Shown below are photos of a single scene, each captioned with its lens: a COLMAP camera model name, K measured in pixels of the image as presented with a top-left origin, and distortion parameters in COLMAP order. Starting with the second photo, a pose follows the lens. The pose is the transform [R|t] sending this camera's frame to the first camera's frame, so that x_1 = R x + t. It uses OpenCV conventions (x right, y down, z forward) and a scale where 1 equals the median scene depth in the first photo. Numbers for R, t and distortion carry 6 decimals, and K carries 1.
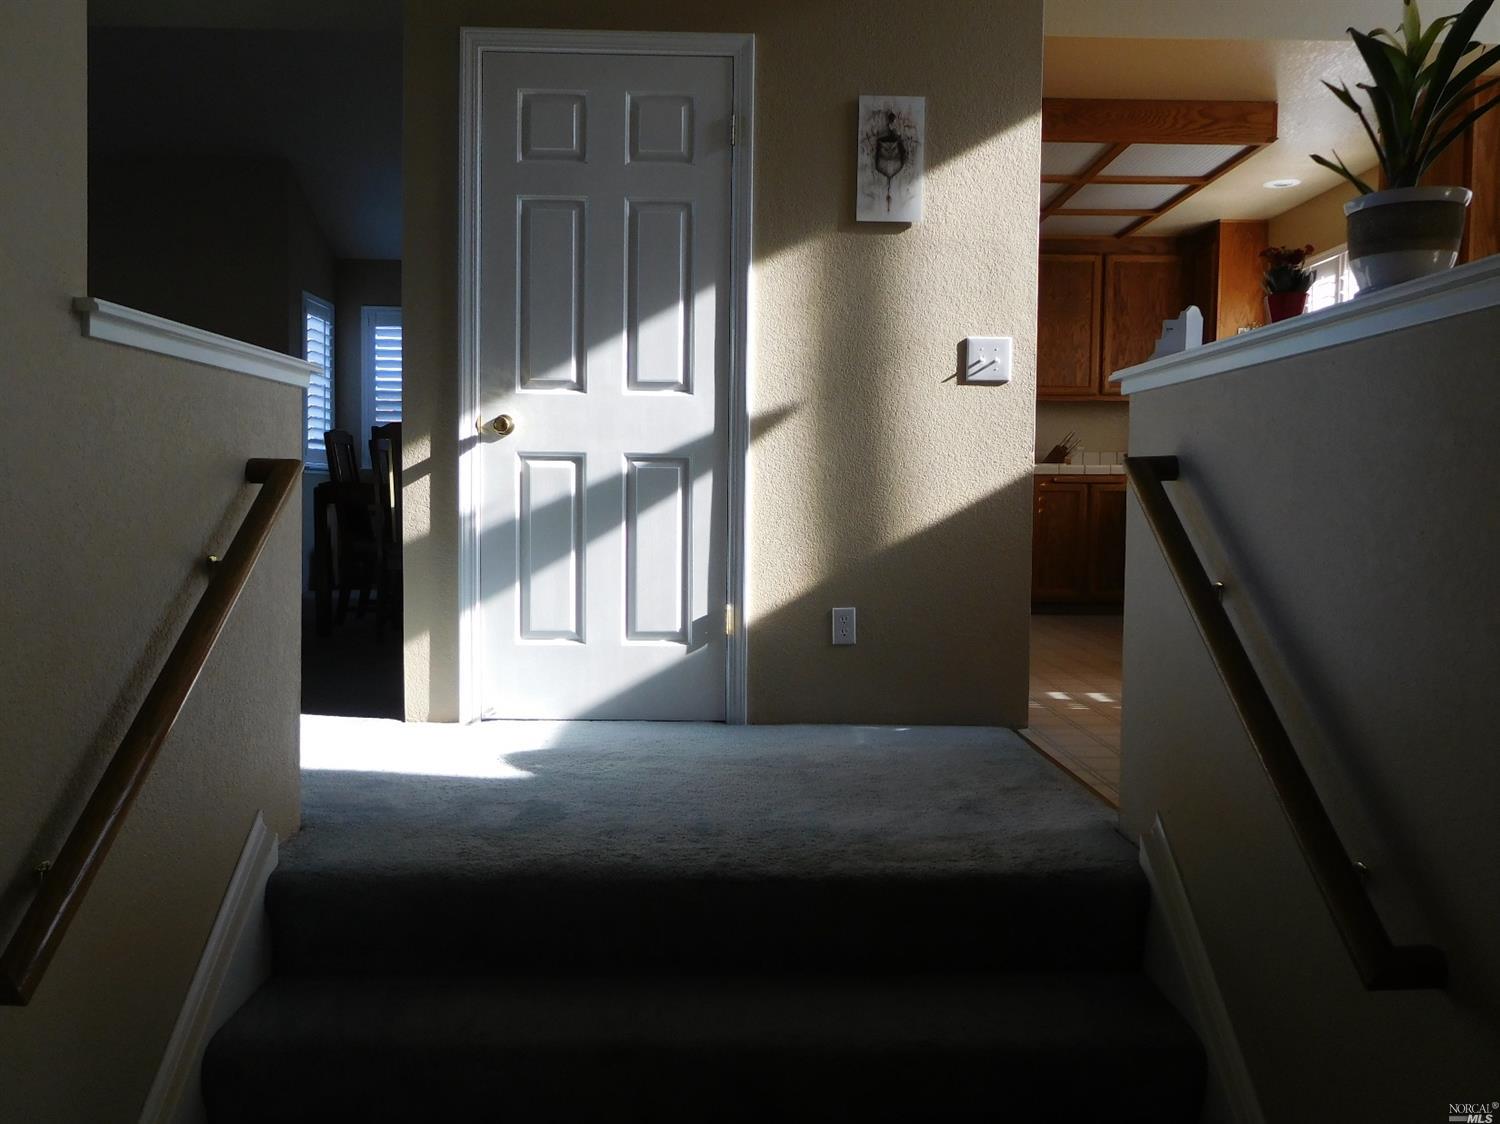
lens RADIAL K [[1121.6, 0, 744.0], [0, 1121.6, 565.1], [0, 0, 1]] dist [-0.005948, -0.000312]
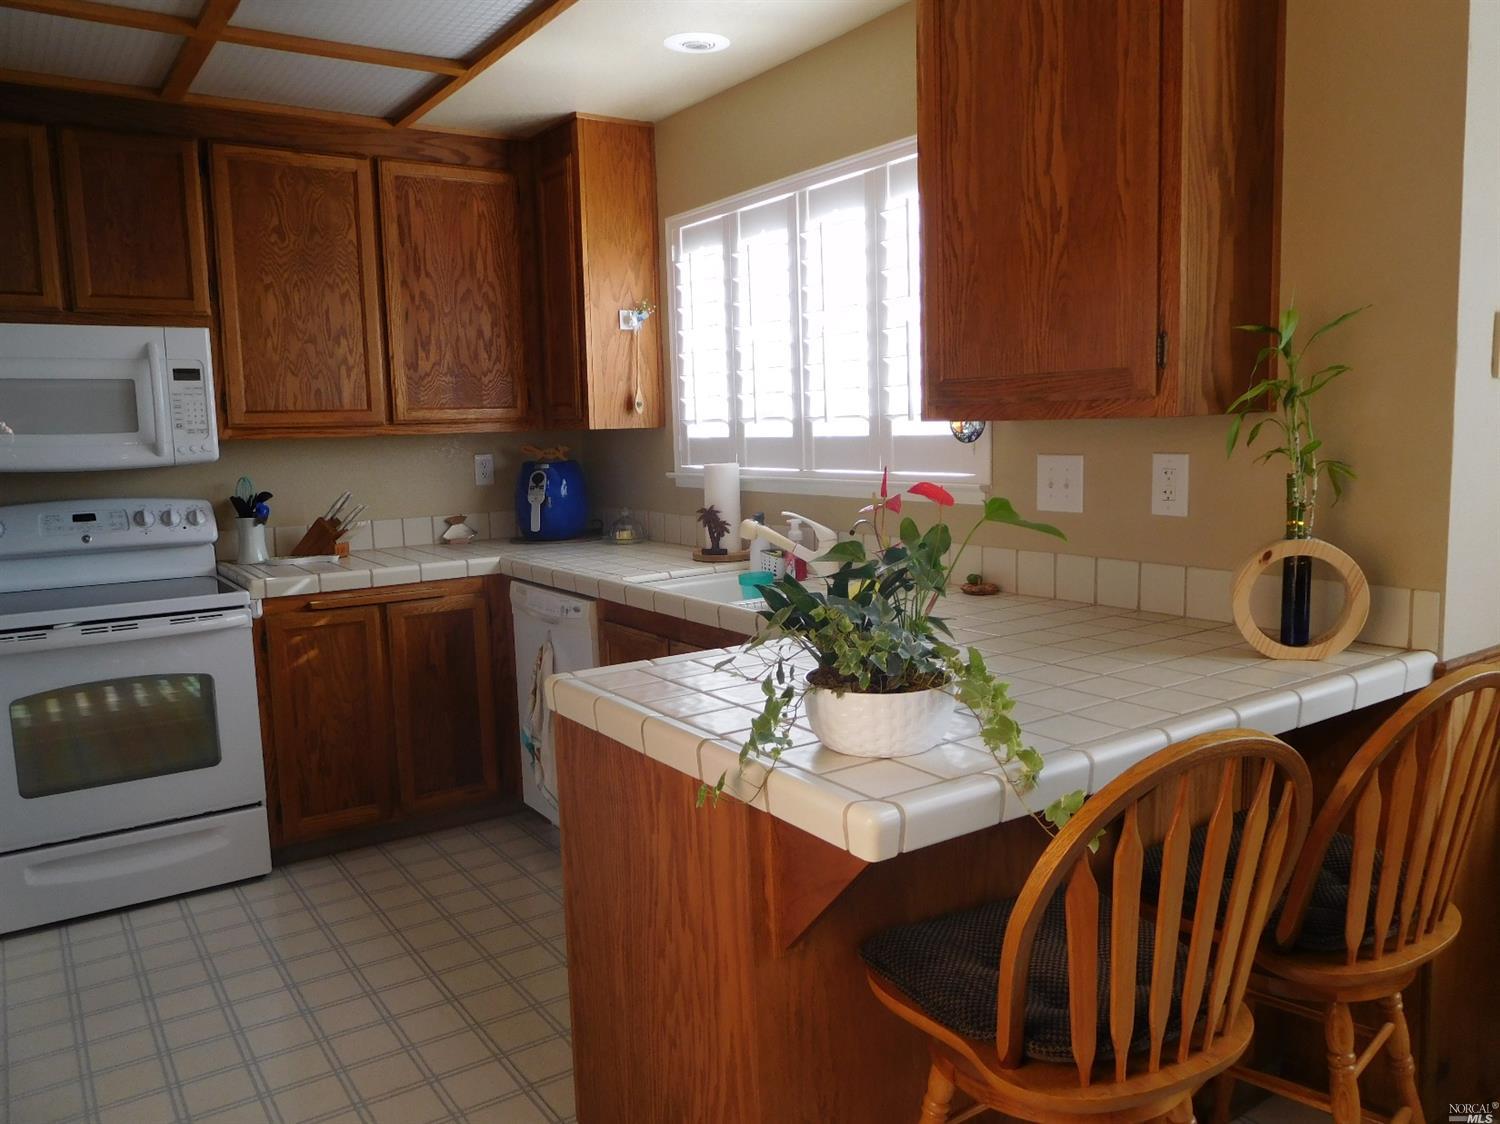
lens RADIAL K [[1121.6, 0, 744.0], [0, 1121.6, 565.1], [0, 0, 1]] dist [-0.005948, -0.000312]
pose [[0.835824, -0.099643, 0.539879, 0.162308], [0.065665, 0.994476, 0.081886, -0.117957], [-0.545056, -0.032991, 0.837750, 0.453898]]
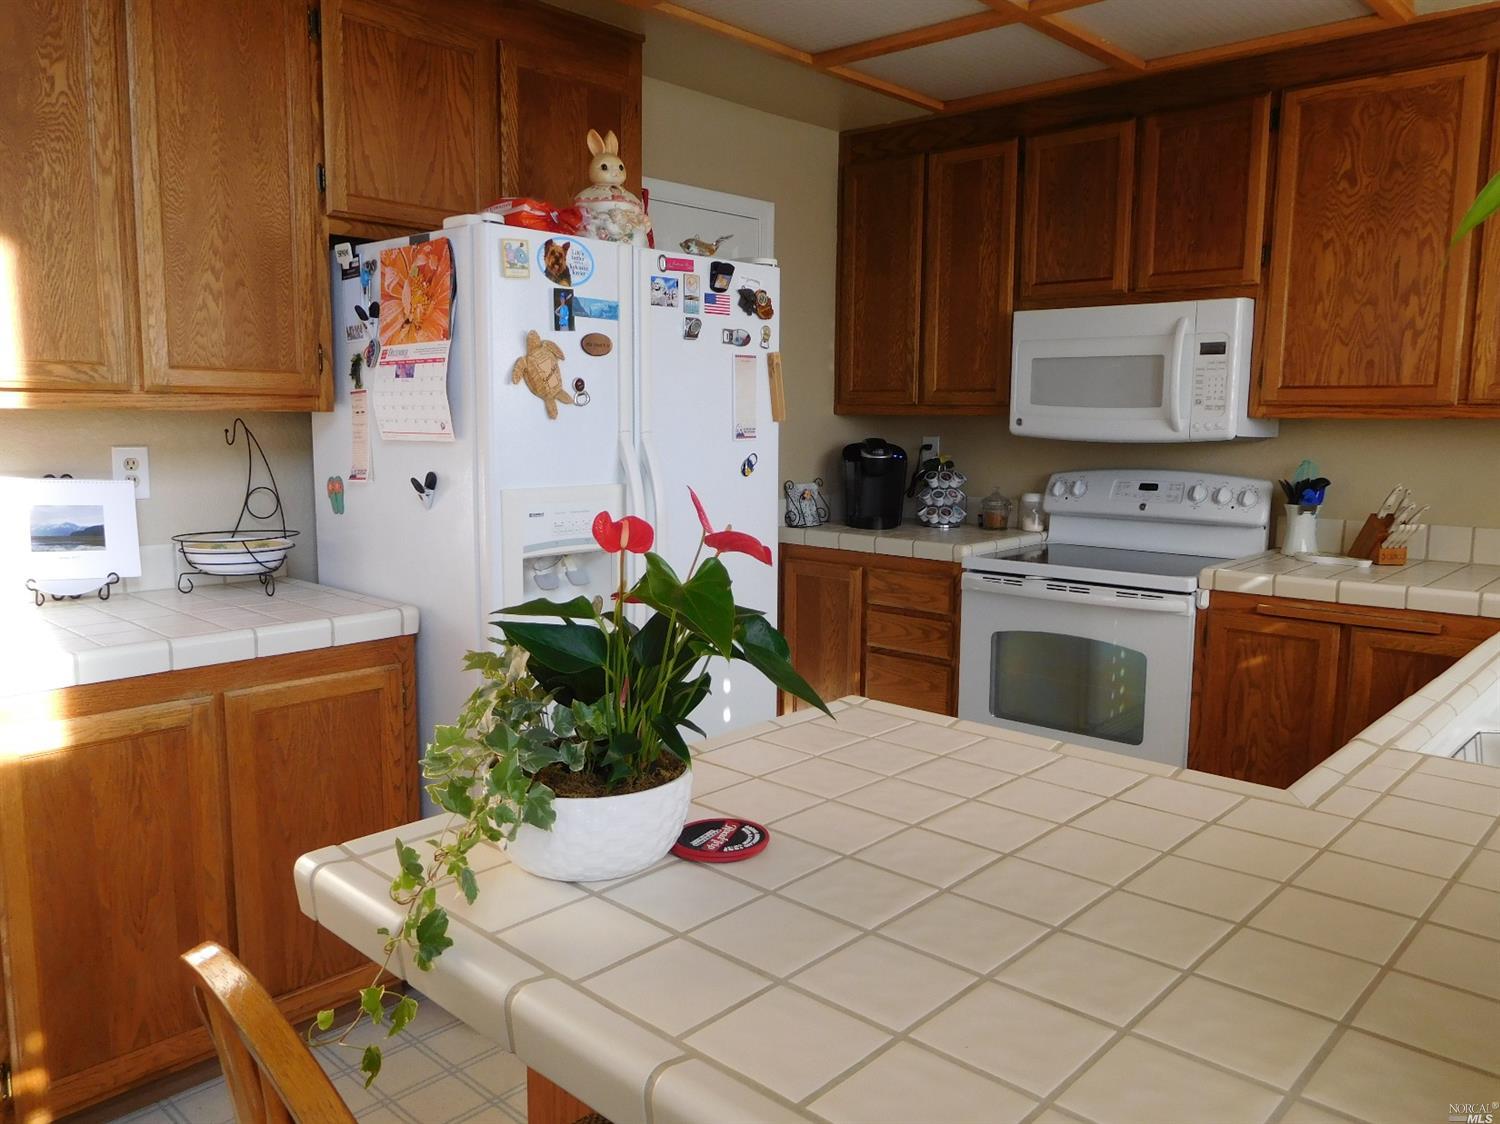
lens RADIAL K [[1121.6, 0, 744.0], [0, 1121.6, 565.1], [0, 0, 1]] dist [-0.005948, -0.000312]
pose [[0.729204, 0.083585, -0.679173, 0.411100], [-0.033473, 0.995681, 0.086599, -0.120078], [0.683478, -0.040414, 0.728852, 0.515682]]
